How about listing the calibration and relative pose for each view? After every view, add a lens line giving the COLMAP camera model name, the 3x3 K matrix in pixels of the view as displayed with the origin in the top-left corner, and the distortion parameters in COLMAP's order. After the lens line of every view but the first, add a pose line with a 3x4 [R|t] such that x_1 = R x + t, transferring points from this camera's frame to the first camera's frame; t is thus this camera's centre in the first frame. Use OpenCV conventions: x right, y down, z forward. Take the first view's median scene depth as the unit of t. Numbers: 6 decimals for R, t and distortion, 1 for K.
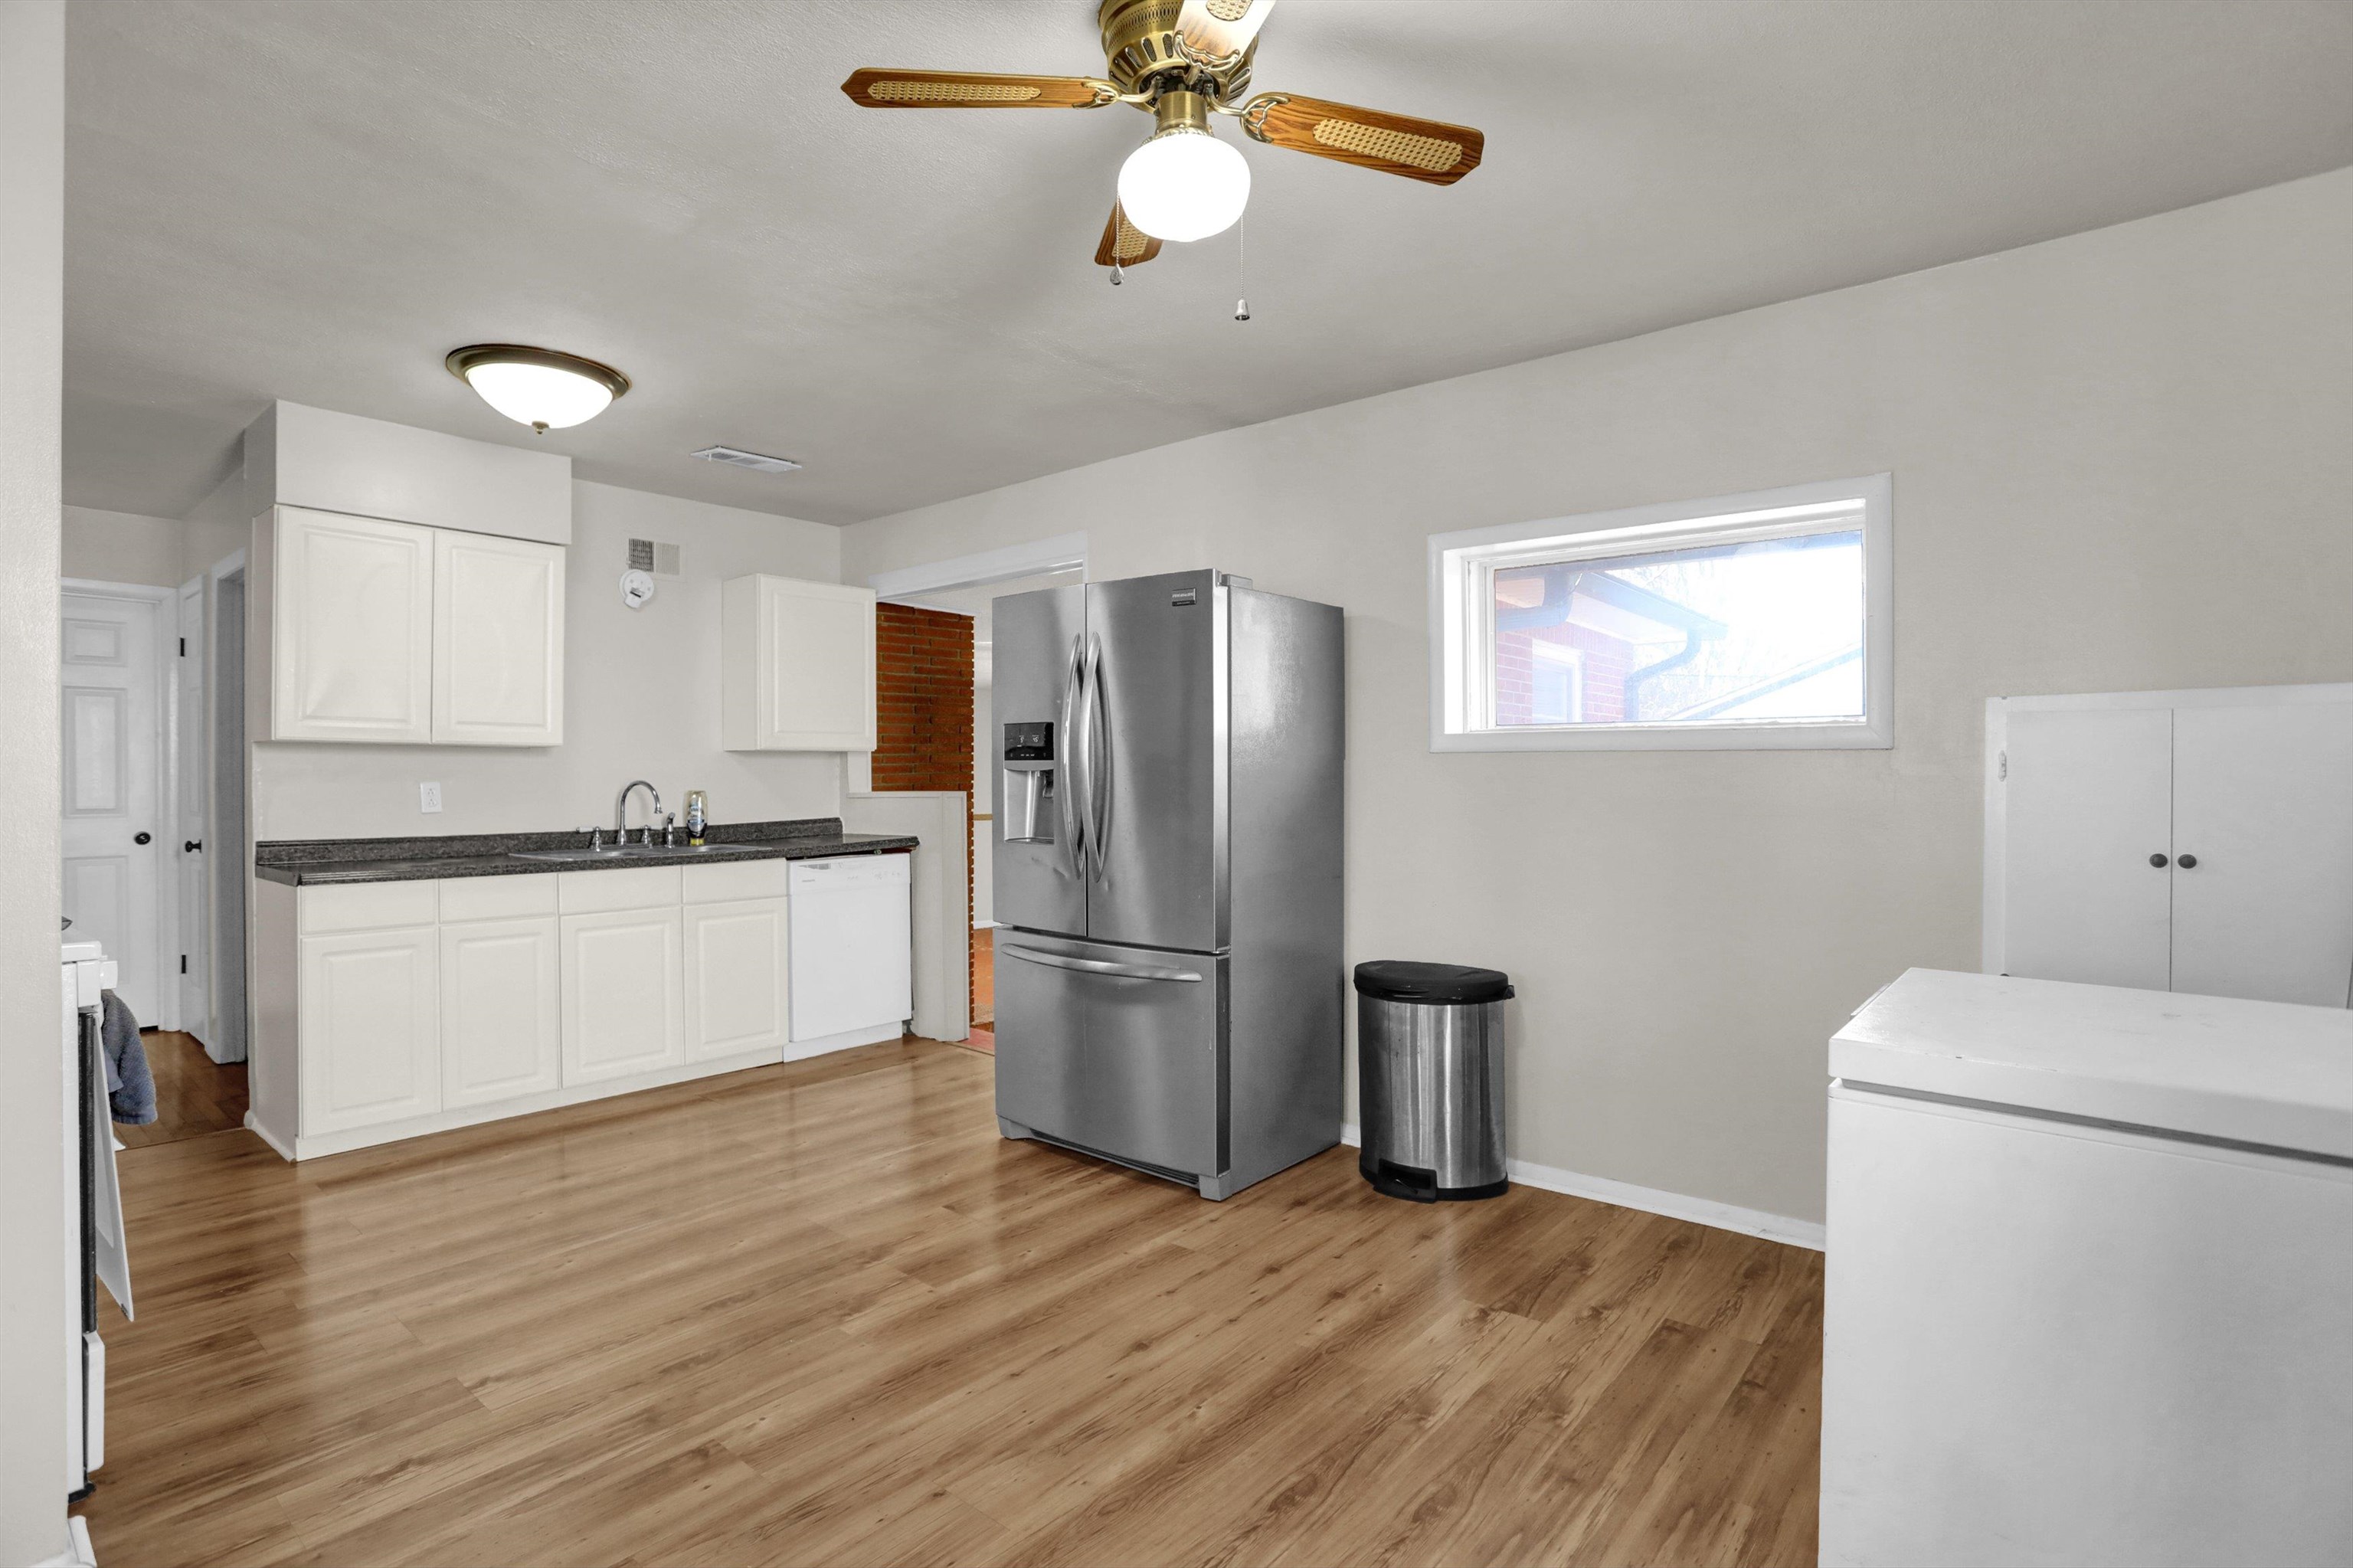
lens RADIAL K [[1144.2, 0, 1176.5], [0, 1144.2, 784.0], [0, 0, 1]] dist [-0.078950, 0.030667]
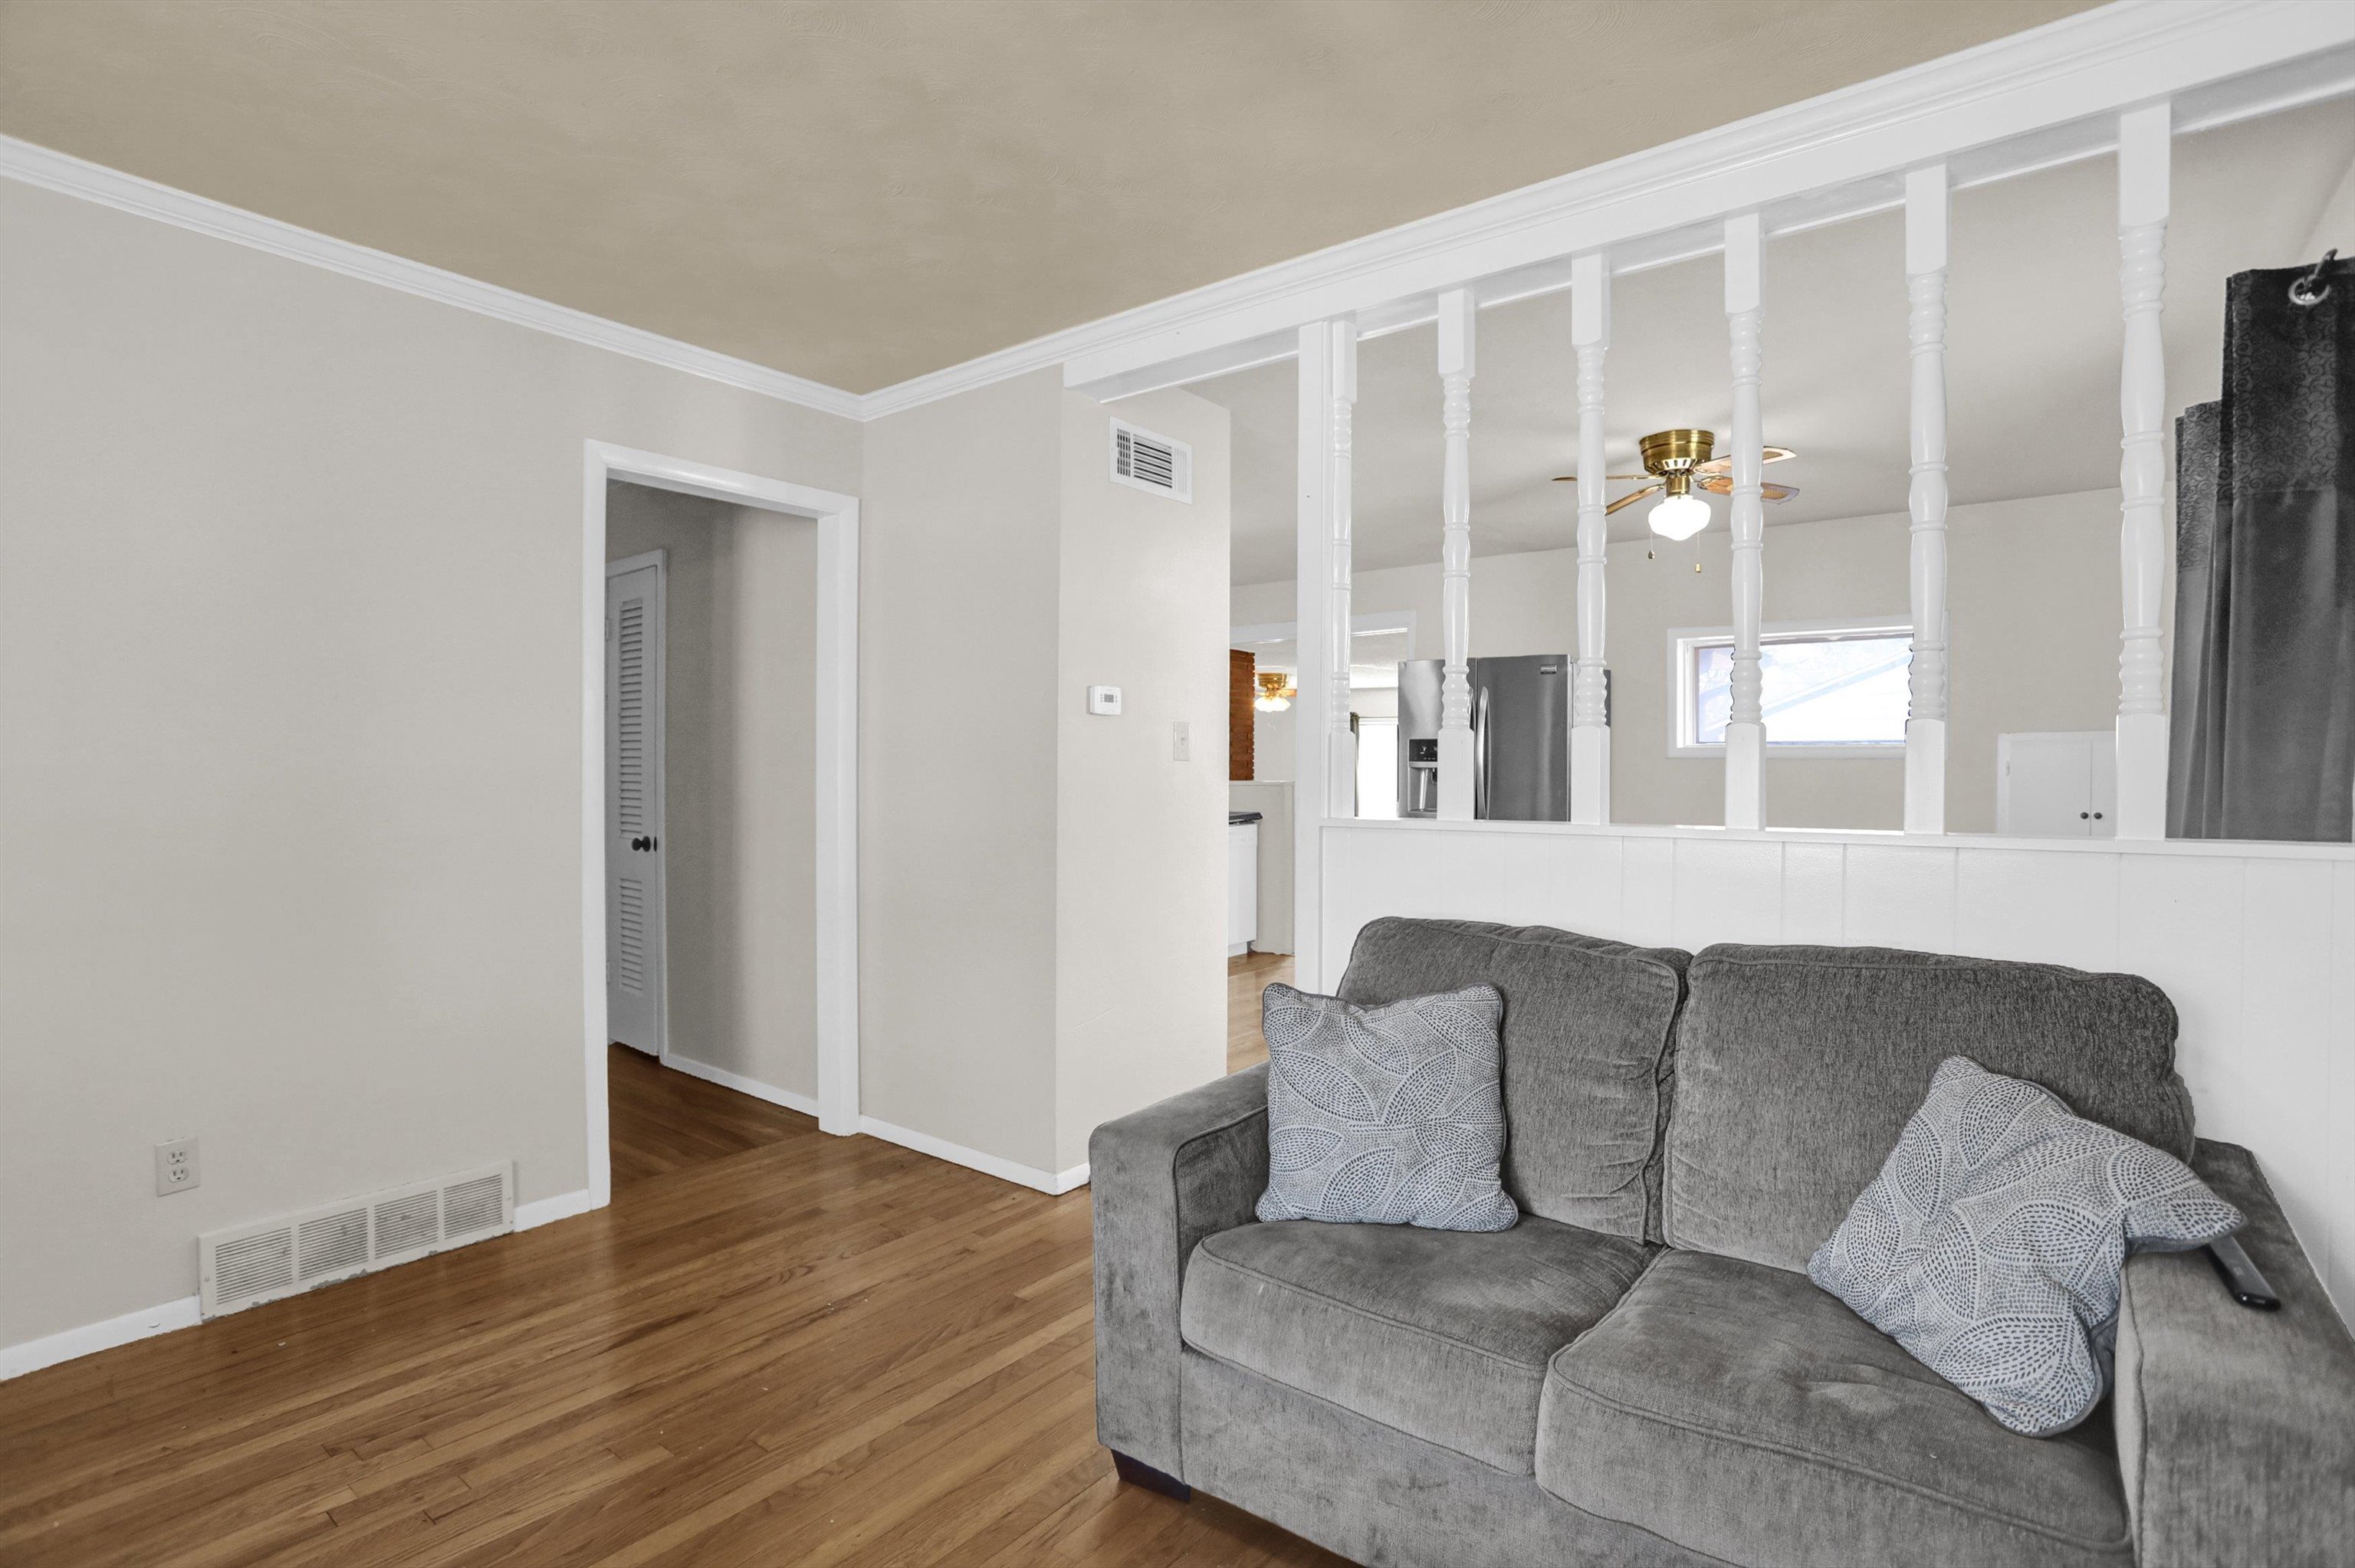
lens RADIAL K [[1144.9, 0, 1177.5], [0, 1144.9, 784.0], [0, 0, 1]] dist [-0.078950, 0.030667]
pose [[0.999820, 0.002132, 0.018852, -0.631190], [-0.002226, 0.999985, 0.004946, 0.004775], [-0.018841, -0.004987, 0.999810, -0.774639]]
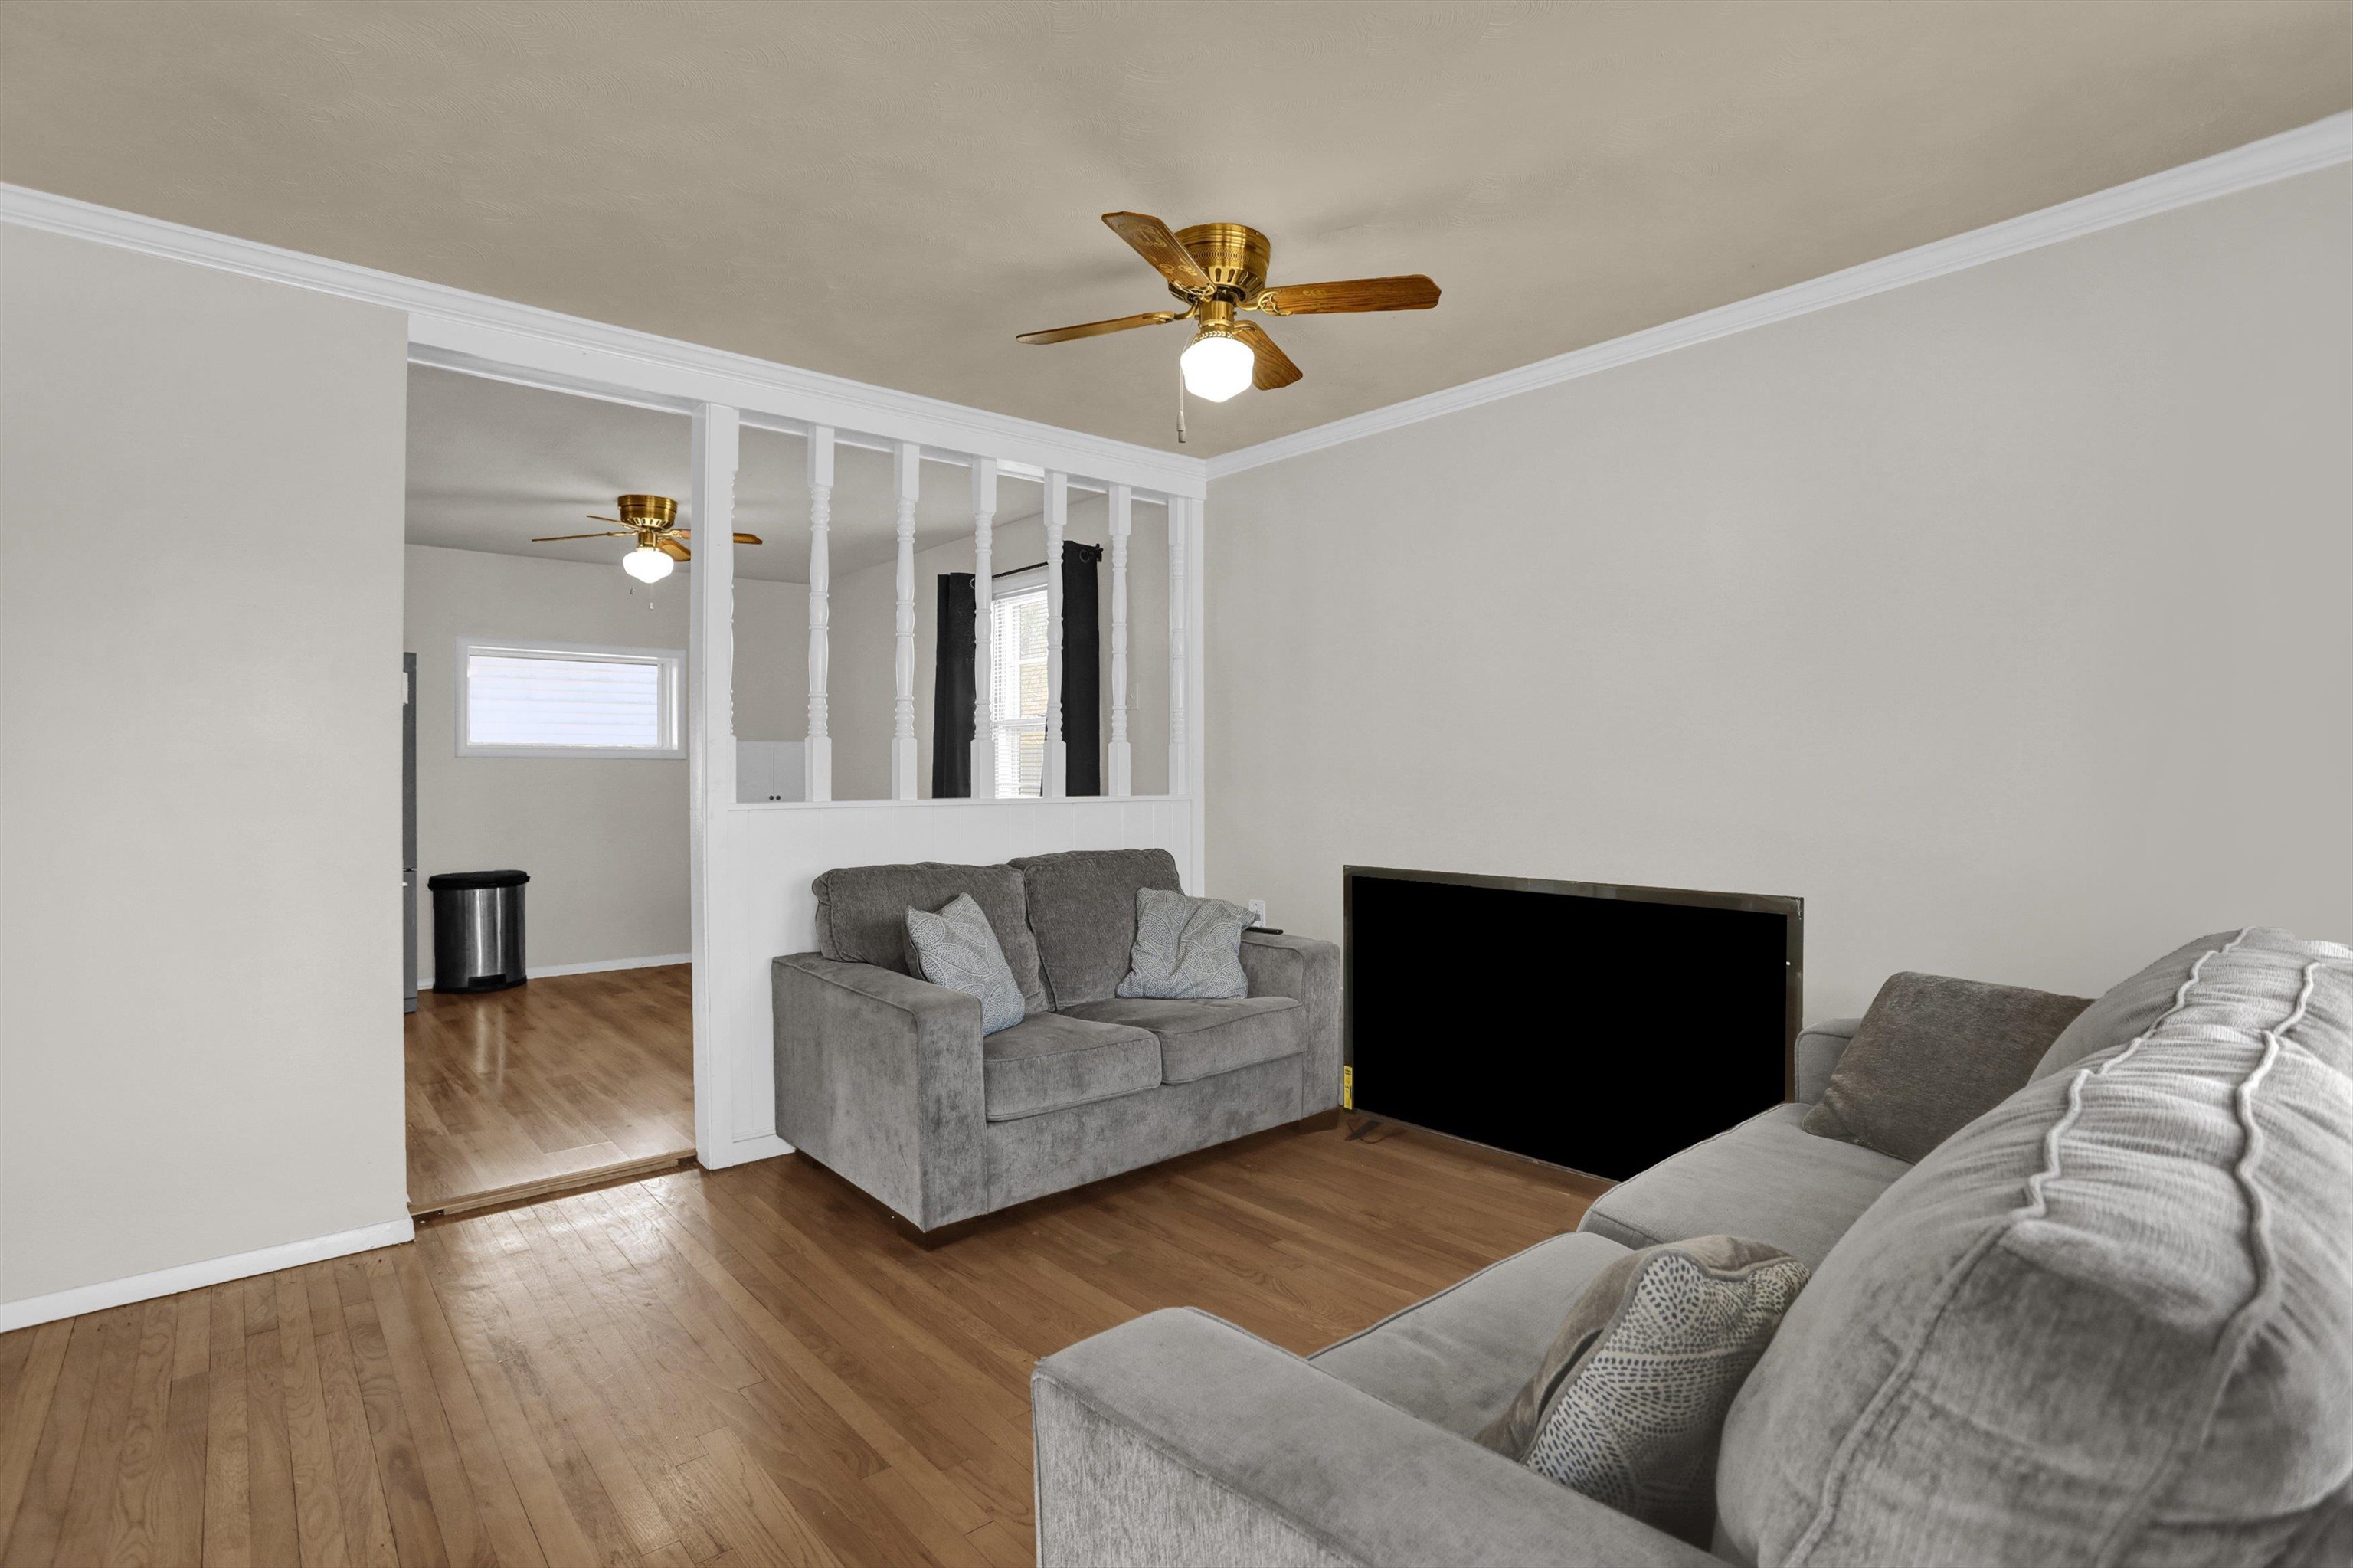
lens RADIAL K [[1144.2, 0, 1176.5], [0, 1144.2, 784.0], [0, 0, 1]] dist [-0.078950, 0.030667]
pose [[0.184837, -0.014841, 0.982657, -1.533684], [0.011096, 0.999854, 0.013013, 0.005351], [-0.982707, 0.008499, 0.184975, -0.517566]]
